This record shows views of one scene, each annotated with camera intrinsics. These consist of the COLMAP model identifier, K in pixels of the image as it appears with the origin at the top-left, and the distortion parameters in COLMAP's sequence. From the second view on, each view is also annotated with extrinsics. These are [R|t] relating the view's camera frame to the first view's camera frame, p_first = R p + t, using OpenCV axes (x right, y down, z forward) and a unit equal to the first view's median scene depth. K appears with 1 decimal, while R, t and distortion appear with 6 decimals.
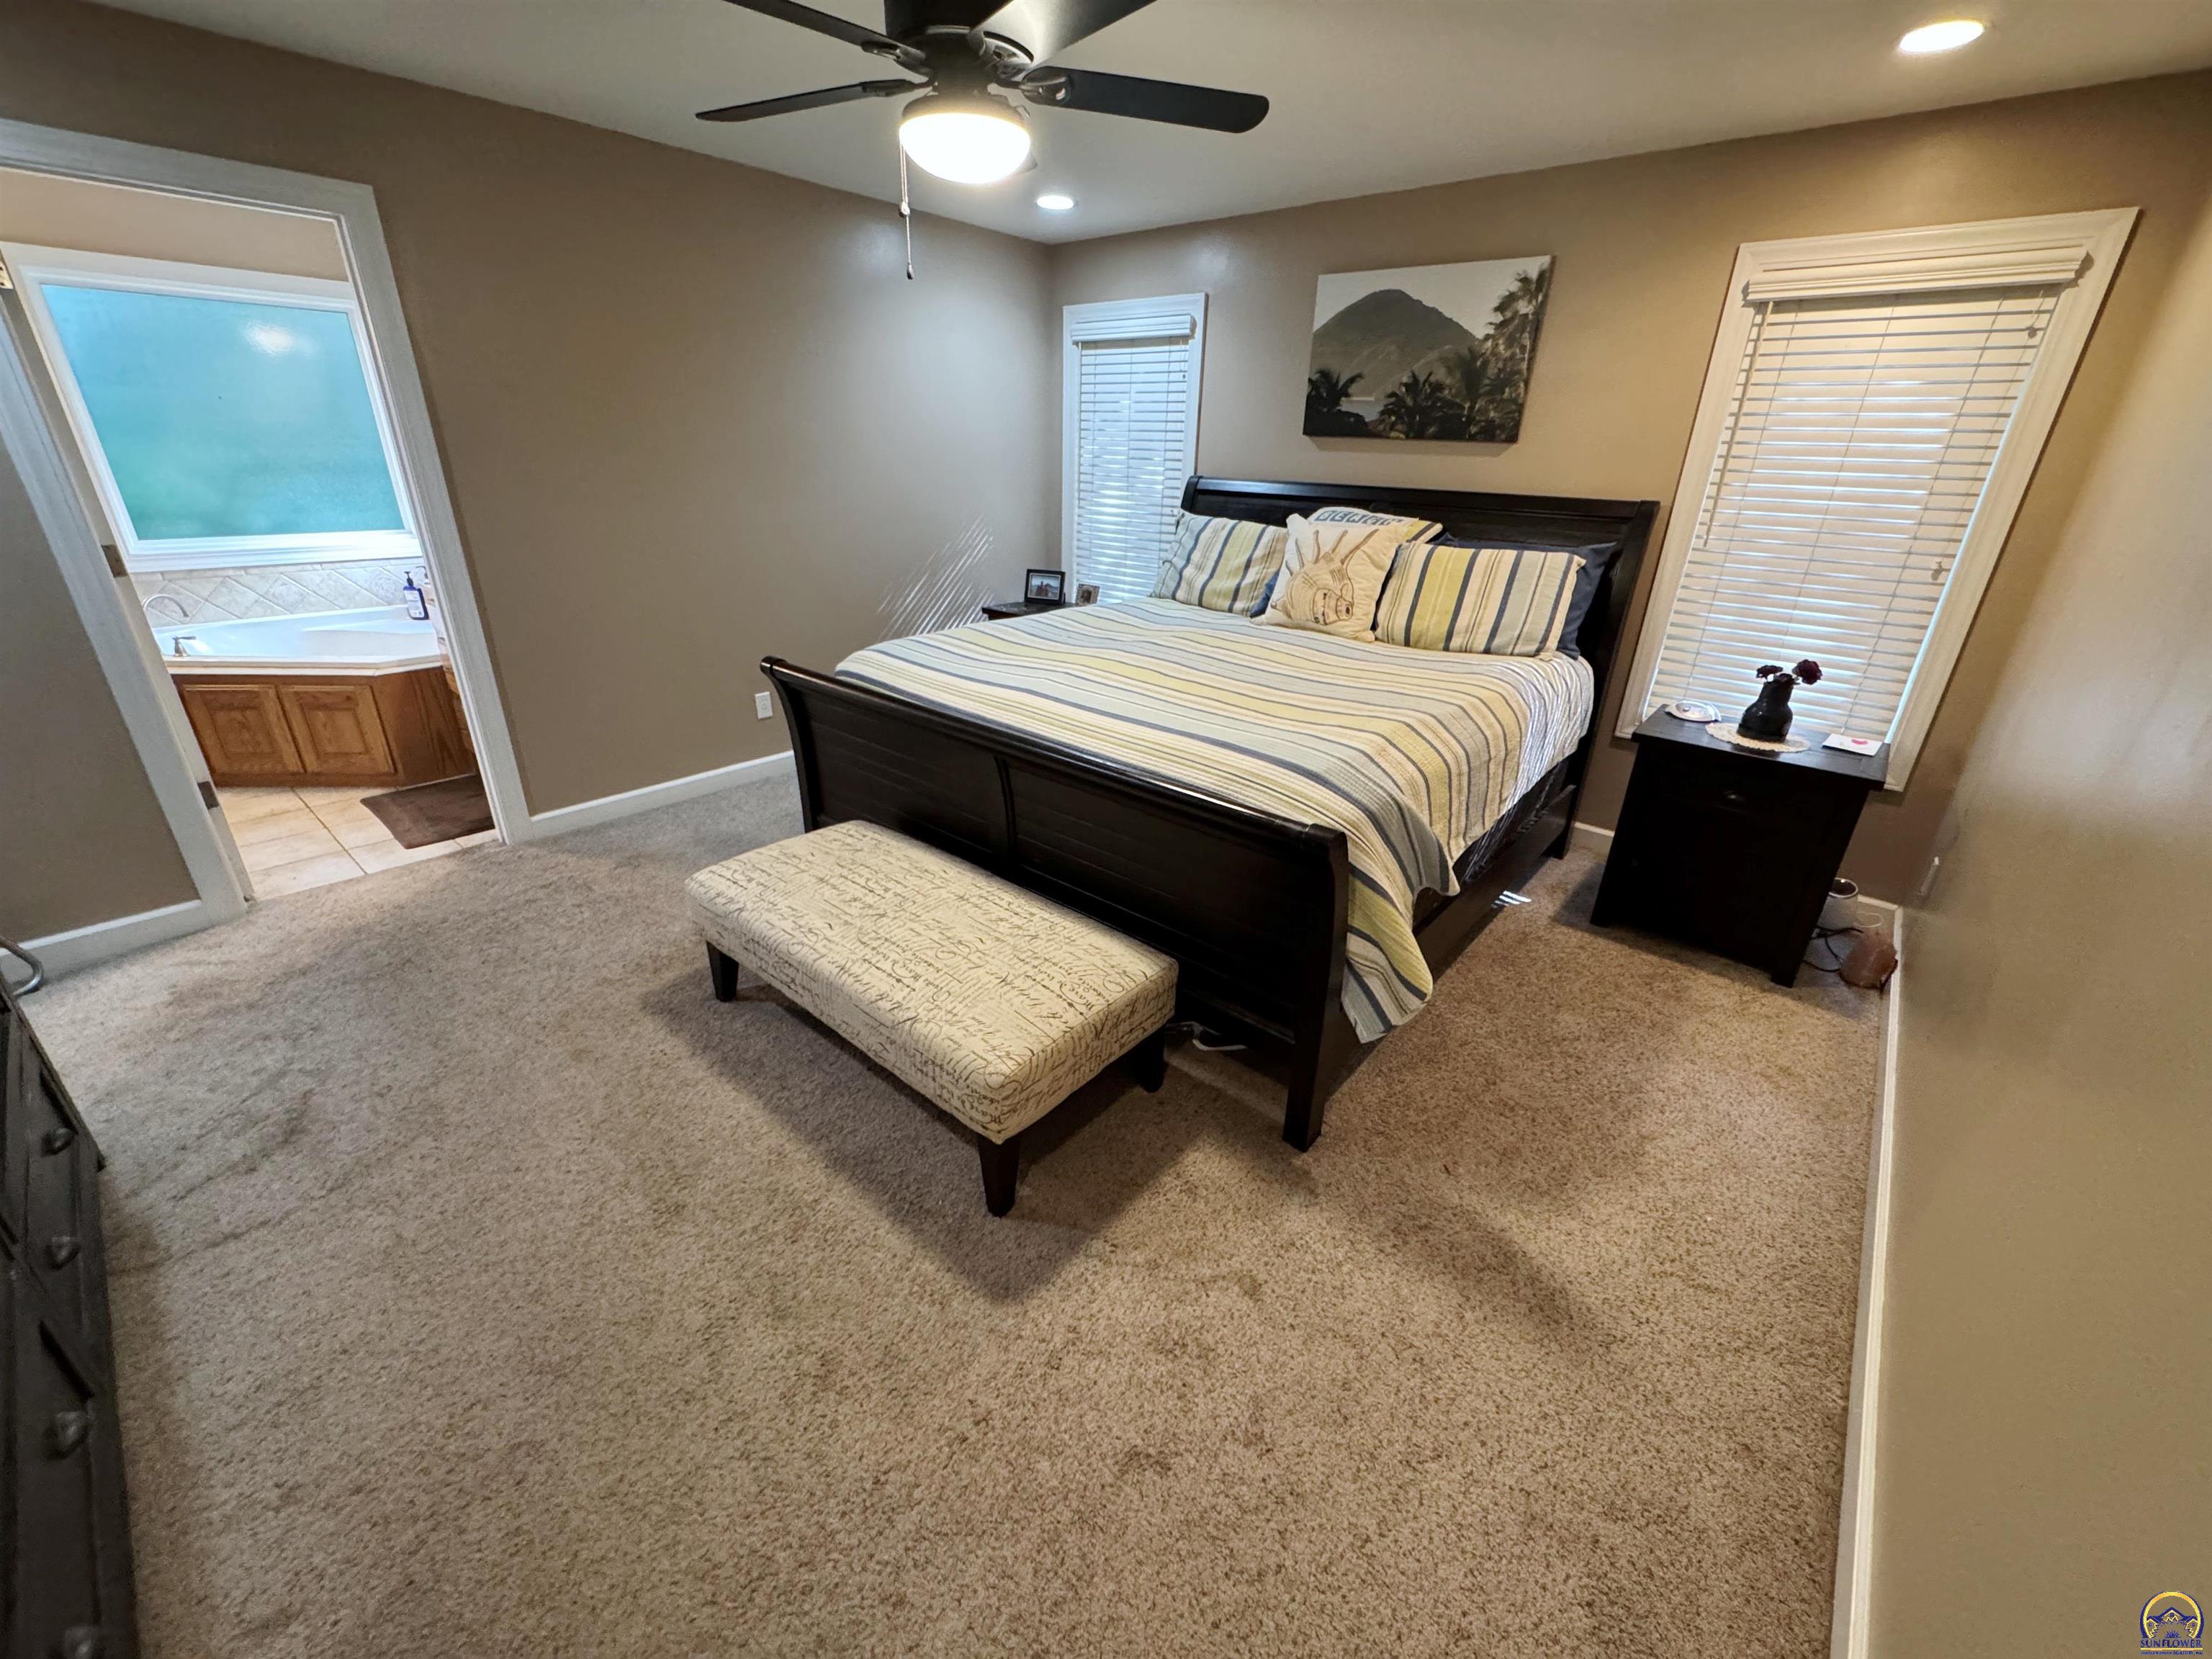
lens RADIAL K [[884.9, 0, 1100.2], [0, 884.9, 822.5], [0, 0, 1]] dist [-0.001349, 0.000458]
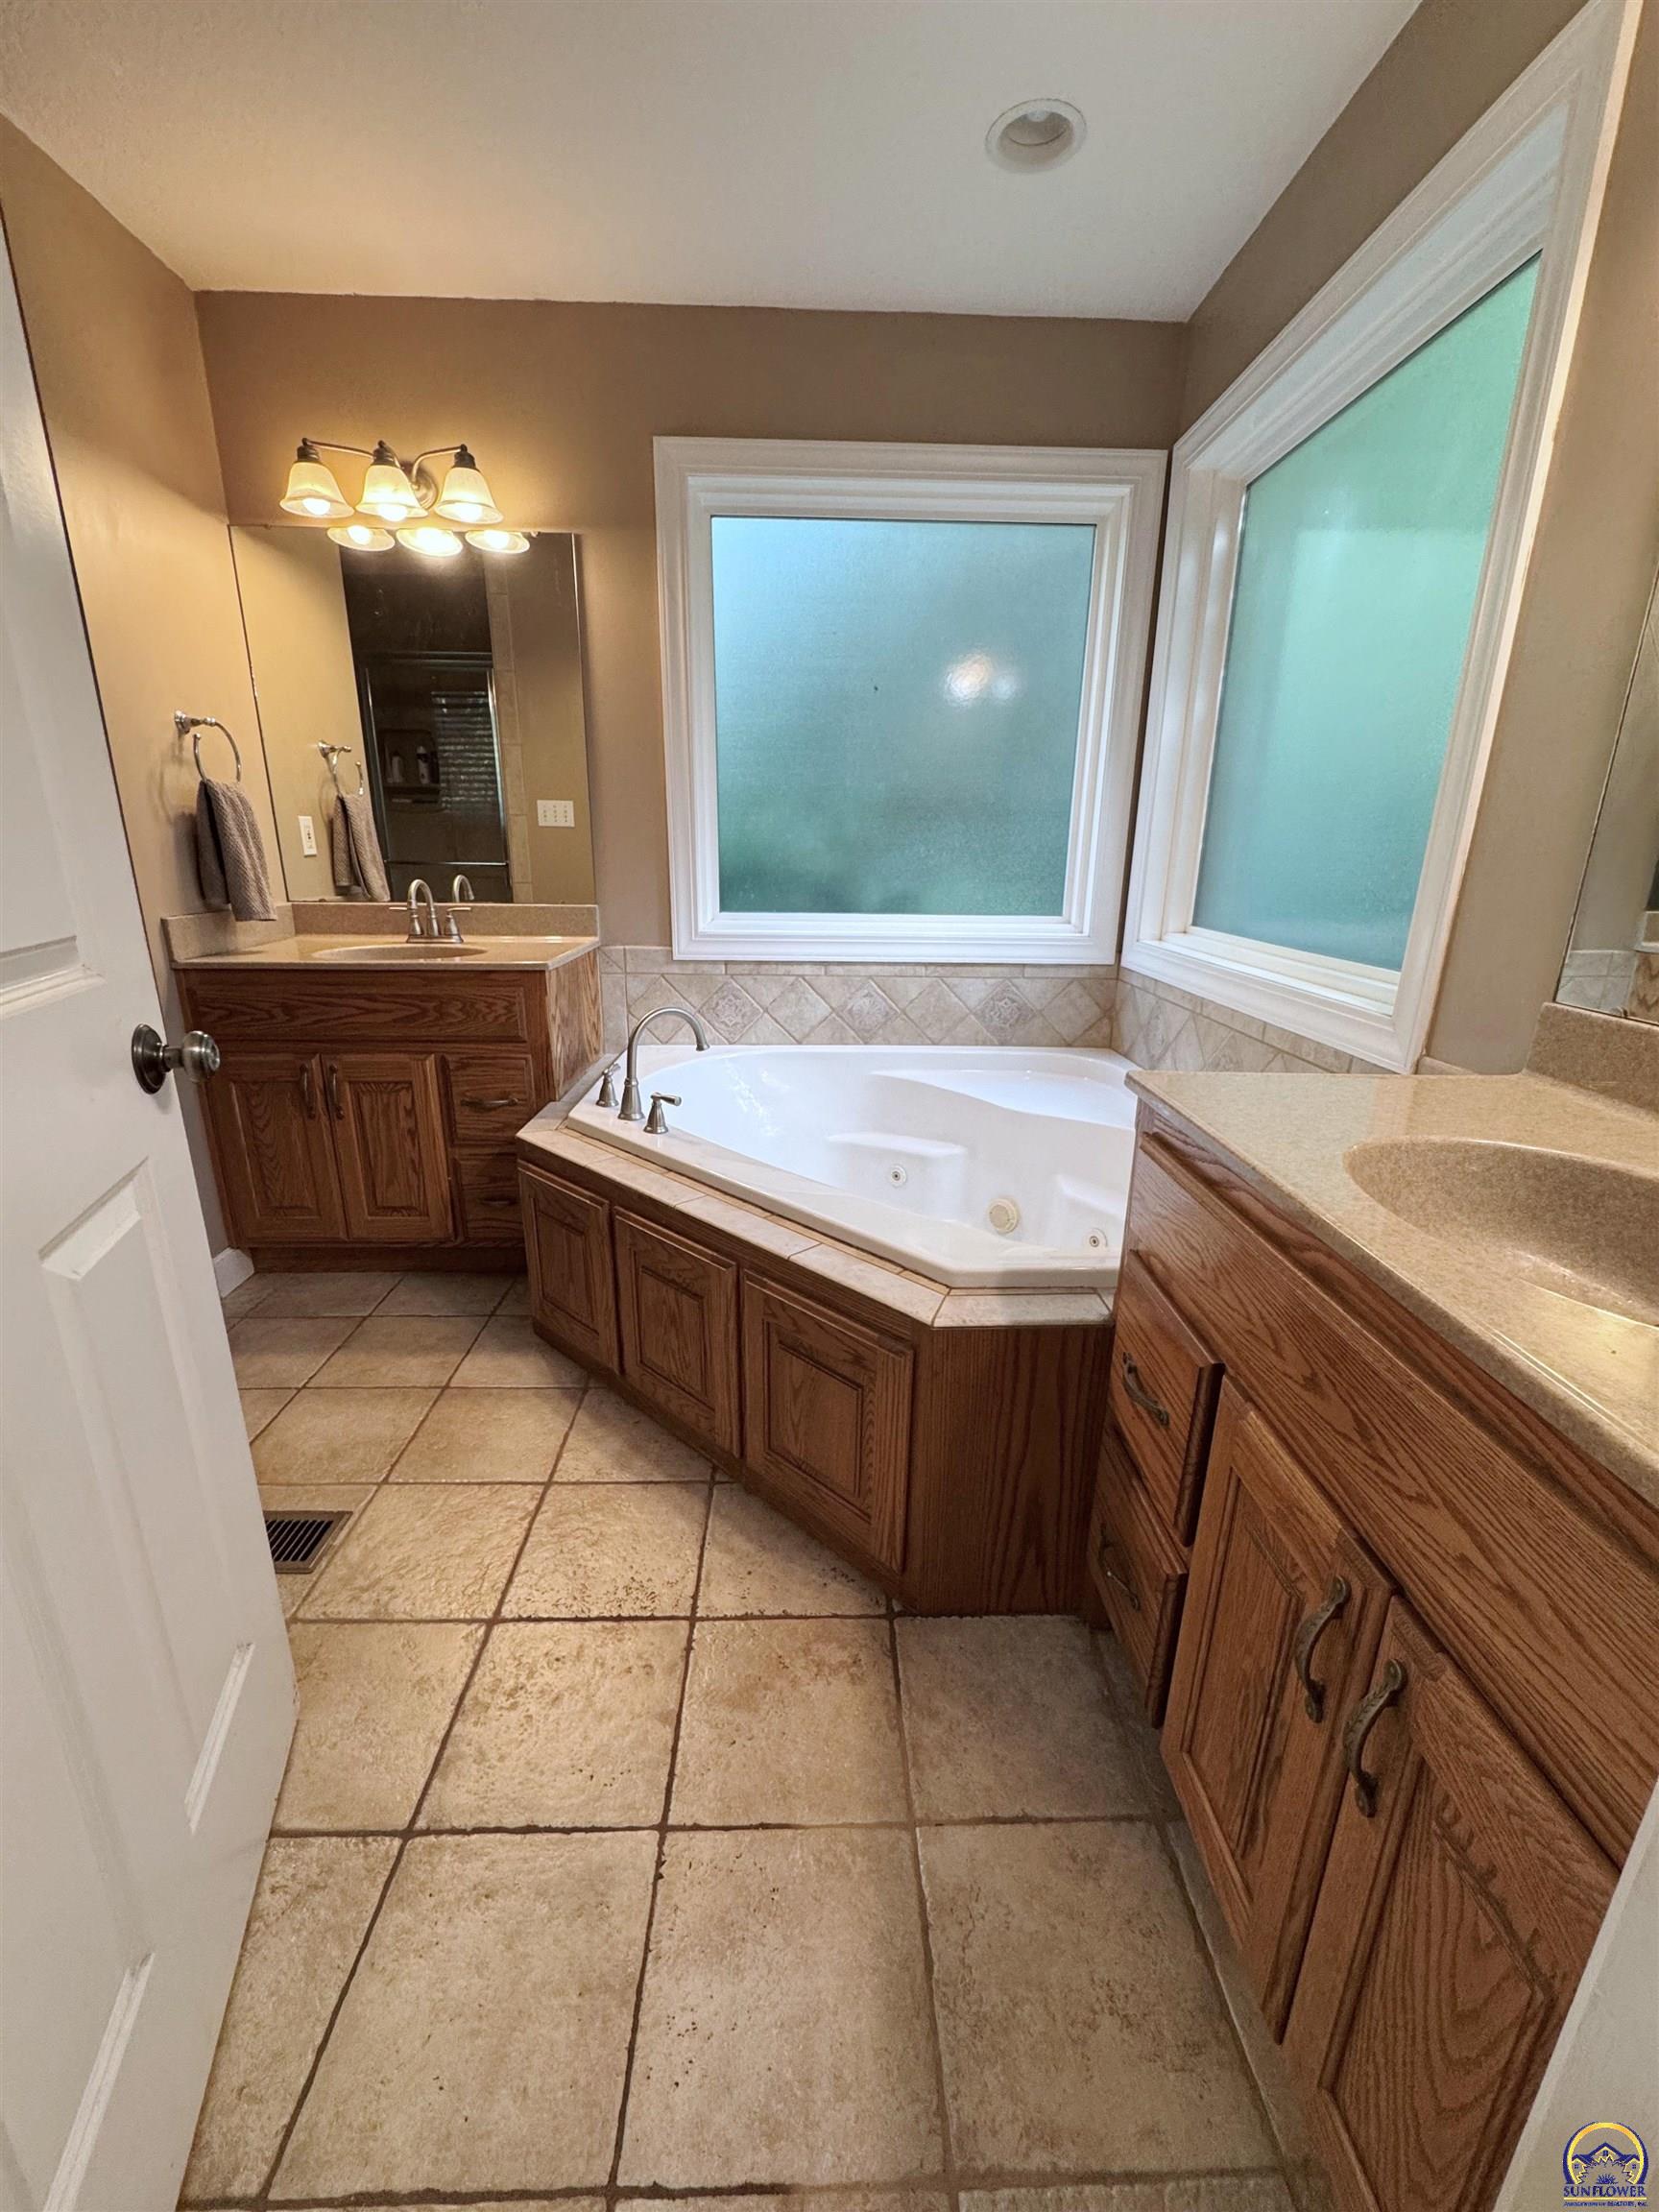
lens RADIAL K [[884.9, 0, 834.7], [0, 884.9, 1108.4], [0, 0, 1]] dist [-0.001349, 0.000458]
pose [[0.678616, 0.197902, -0.707329, -0.612956], [-0.294669, 0.955476, -0.015377, -0.219297], [0.672793, 0.218863, 0.706717, 0.706046]]
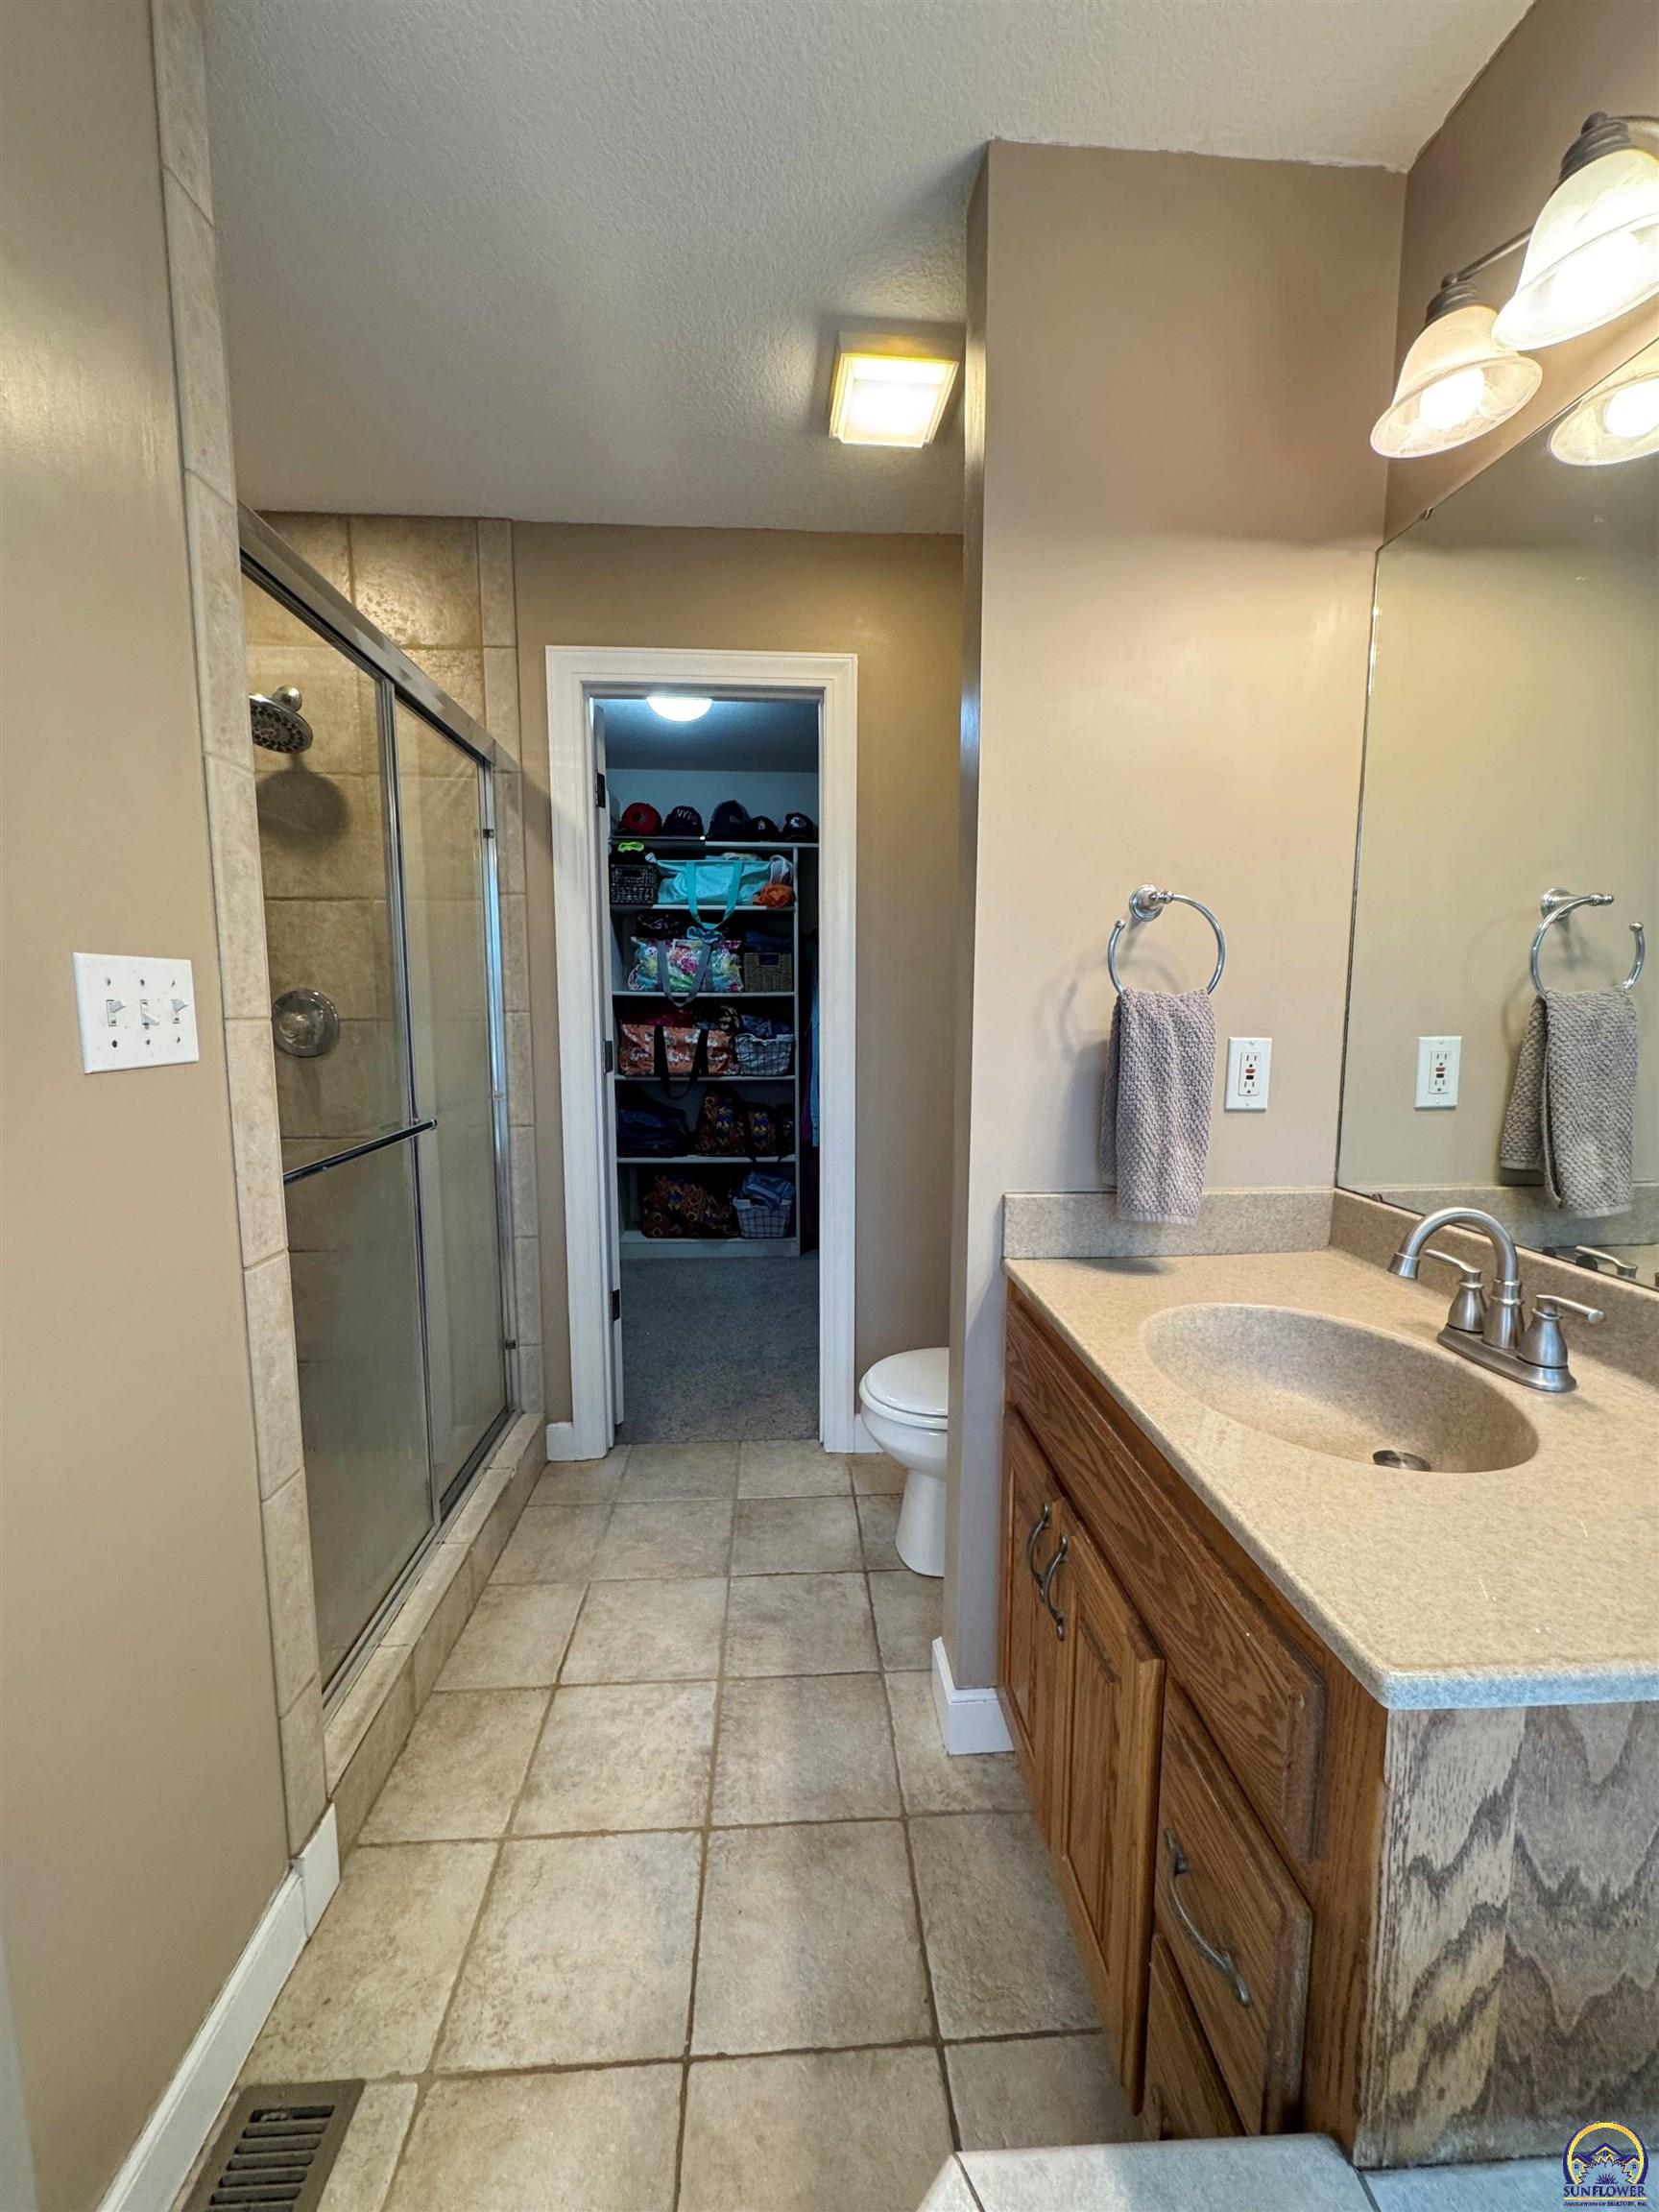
lens RADIAL K [[884.9, 0, 828.3], [0, 884.9, 1114.1], [0, 0, 1]] dist [-0.001349, 0.000458]
pose [[-0.716037, 0.058010, -0.695648, -0.805131], [-0.295555, 0.877619, 0.377402, -0.290885], [0.632407, 0.475836, -0.611262, 0.826663]]
